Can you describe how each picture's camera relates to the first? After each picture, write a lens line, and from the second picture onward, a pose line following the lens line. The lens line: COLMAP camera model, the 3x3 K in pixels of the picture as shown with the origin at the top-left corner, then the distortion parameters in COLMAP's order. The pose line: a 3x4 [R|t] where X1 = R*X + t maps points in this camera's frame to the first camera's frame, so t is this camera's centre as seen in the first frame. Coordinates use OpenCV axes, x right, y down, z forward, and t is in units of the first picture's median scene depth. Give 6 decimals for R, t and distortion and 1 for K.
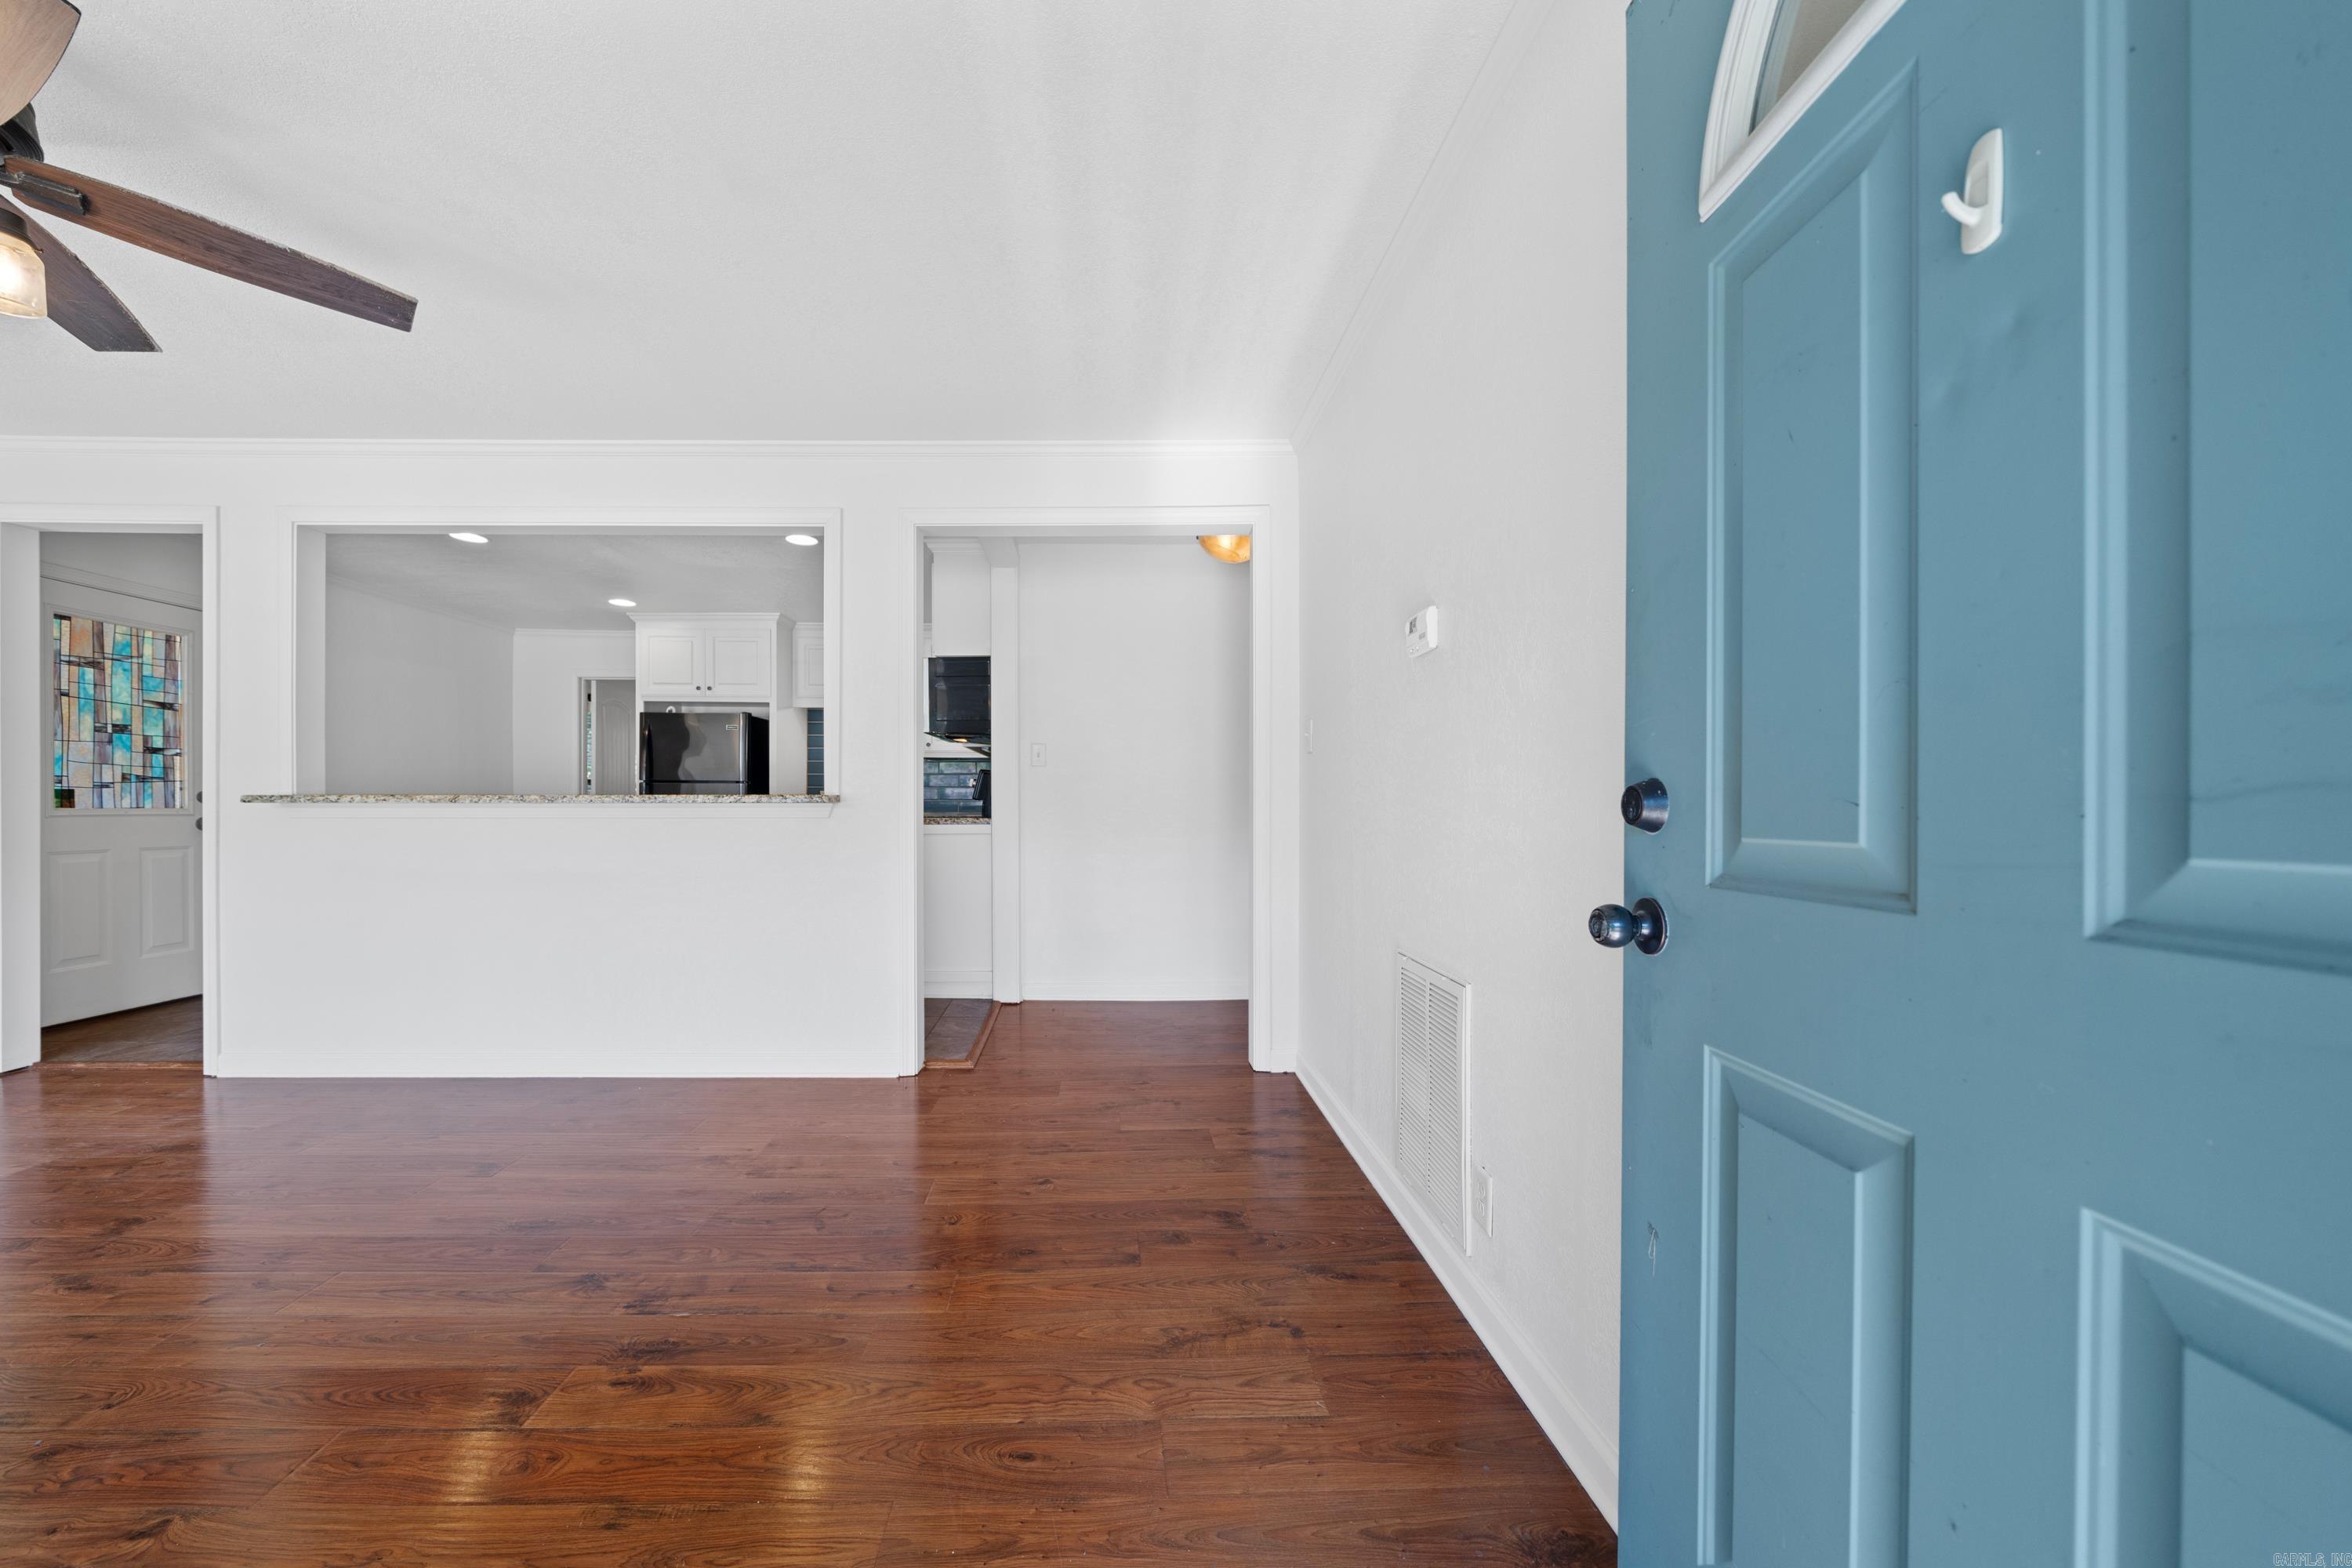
lens RADIAL K [[805.1, 0, 1178.6], [0, 805.1, 806.6], [0, 0, 1]] dist [-0.009702, -0.000088]
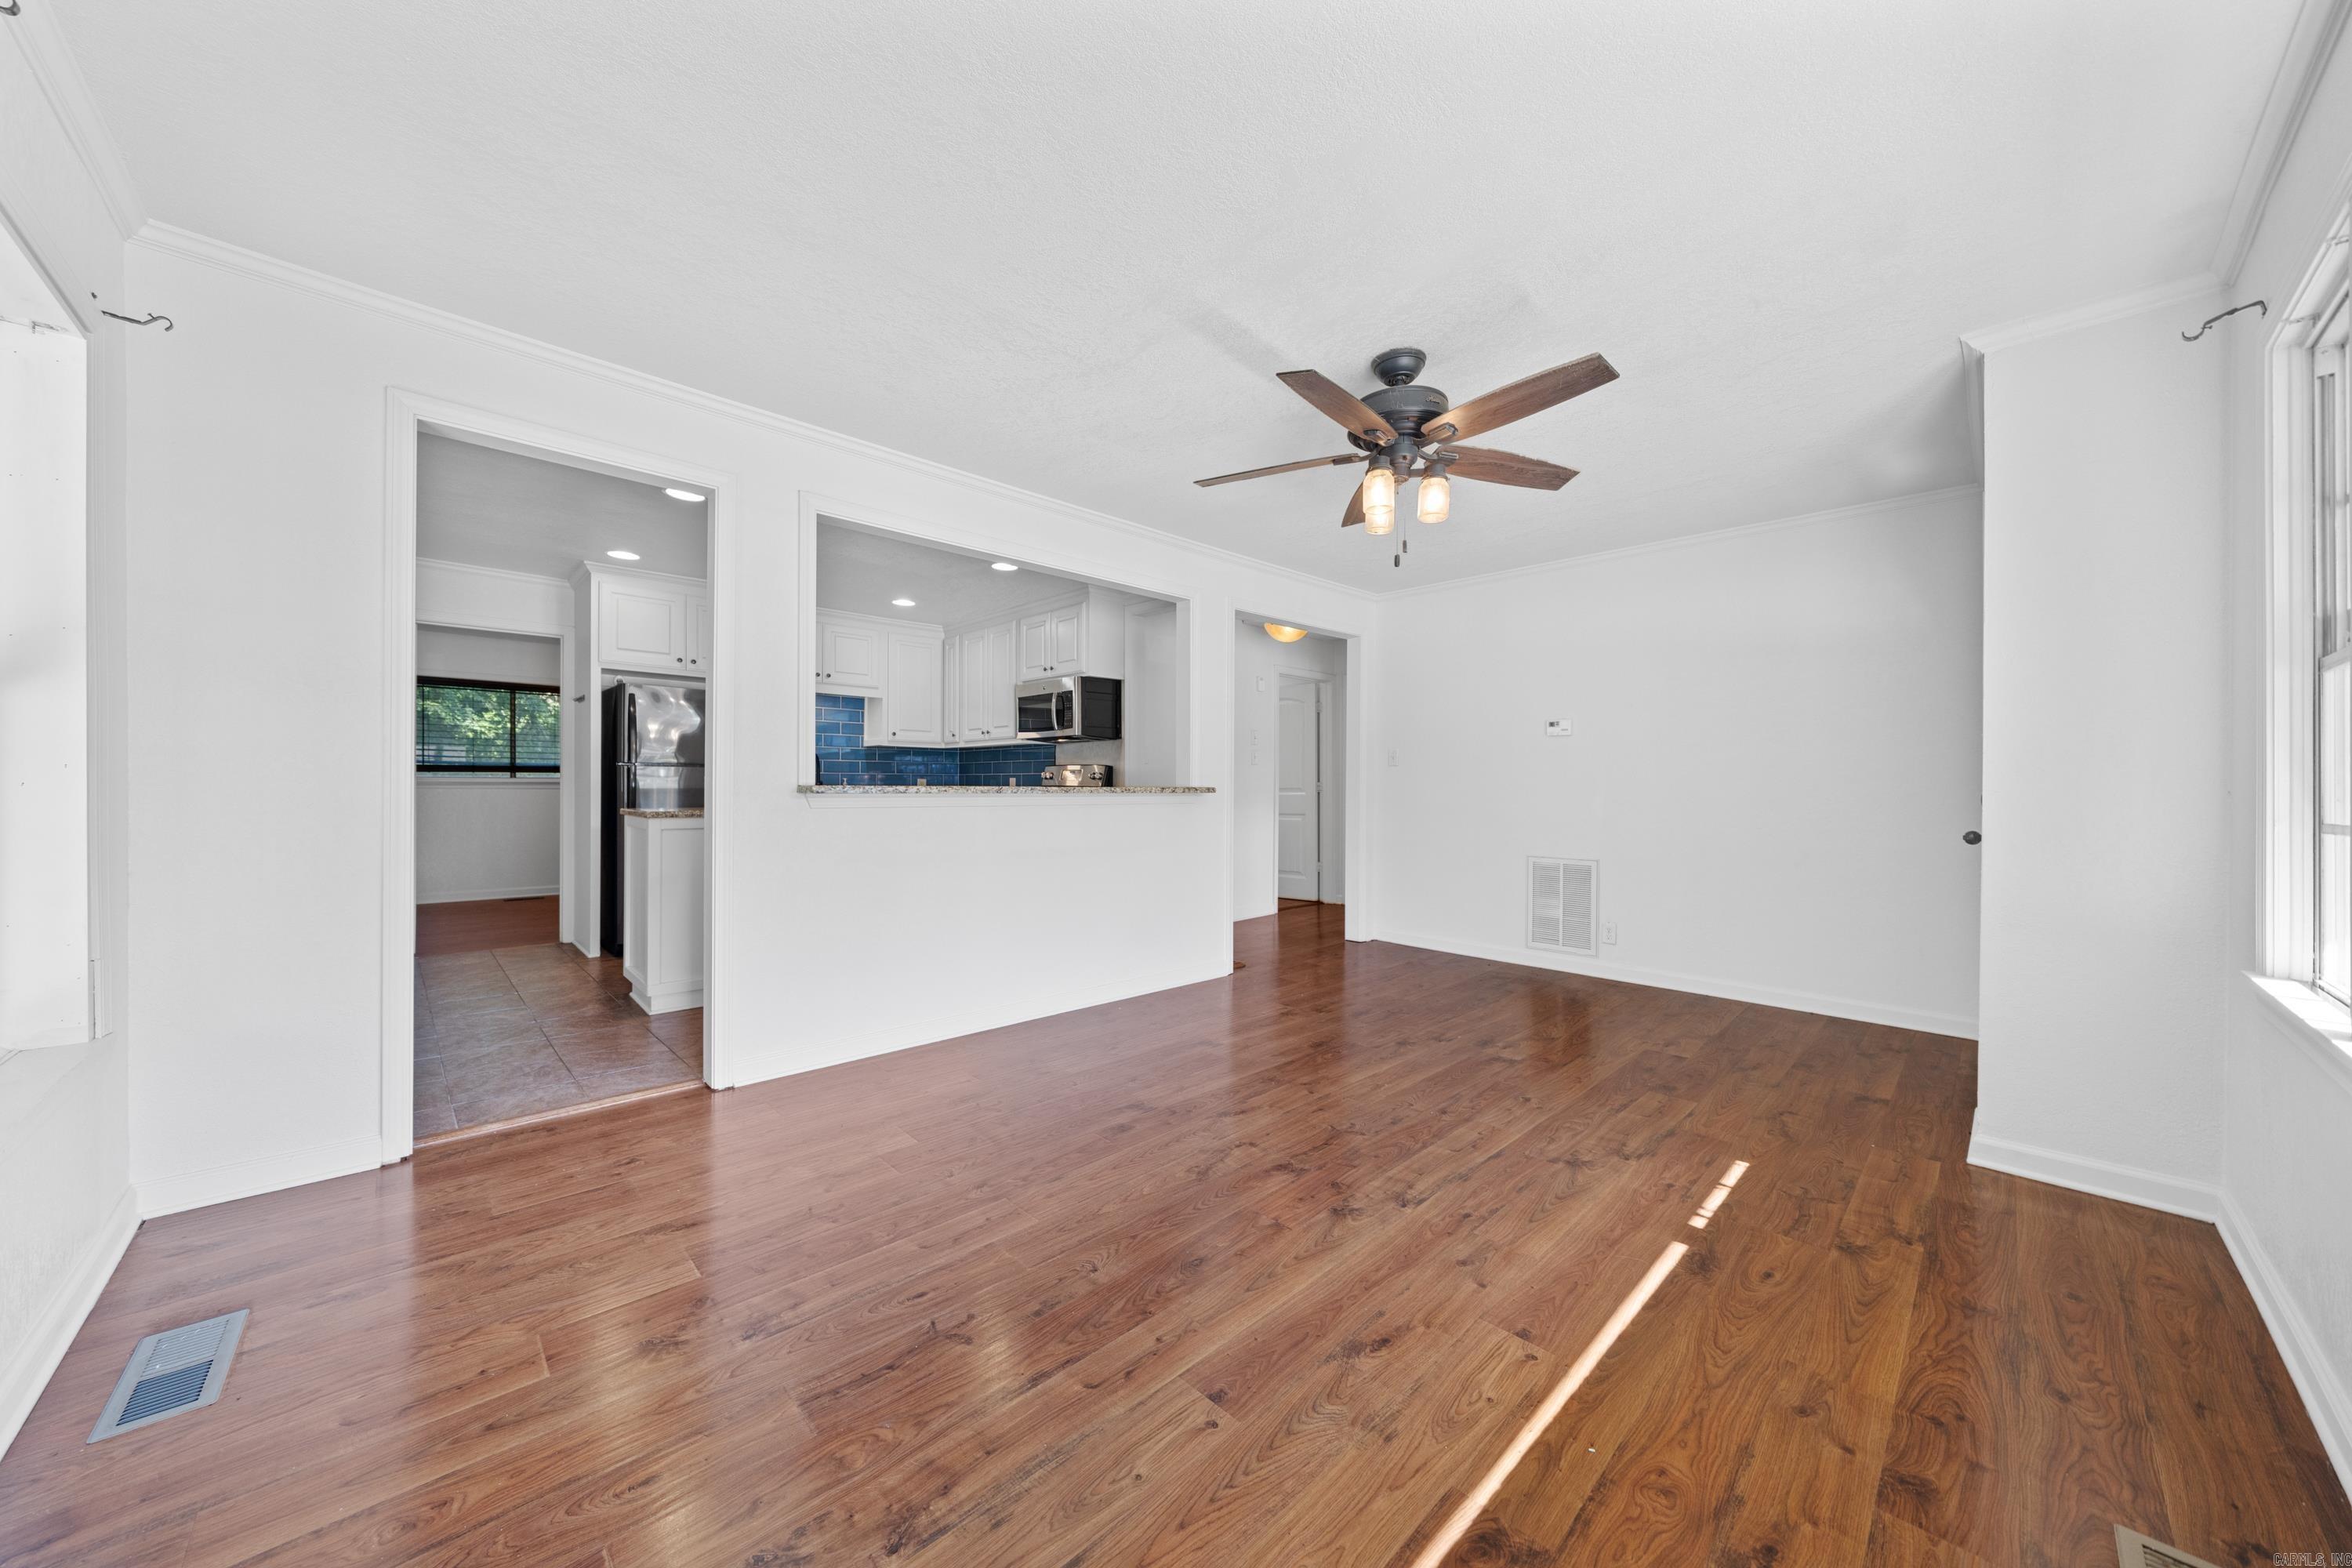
lens RADIAL K [[805.1, 0, 1178.4], [0, 805.1, 784.0], [0, 0, 1]] dist [-0.009702, -0.000088]
pose [[0.746544, 0.004772, 0.665319, -1.034448], [0.001776, 0.999956, -0.009164, -0.003700], [-0.665334, 0.008023, 0.746503, -0.034583]]
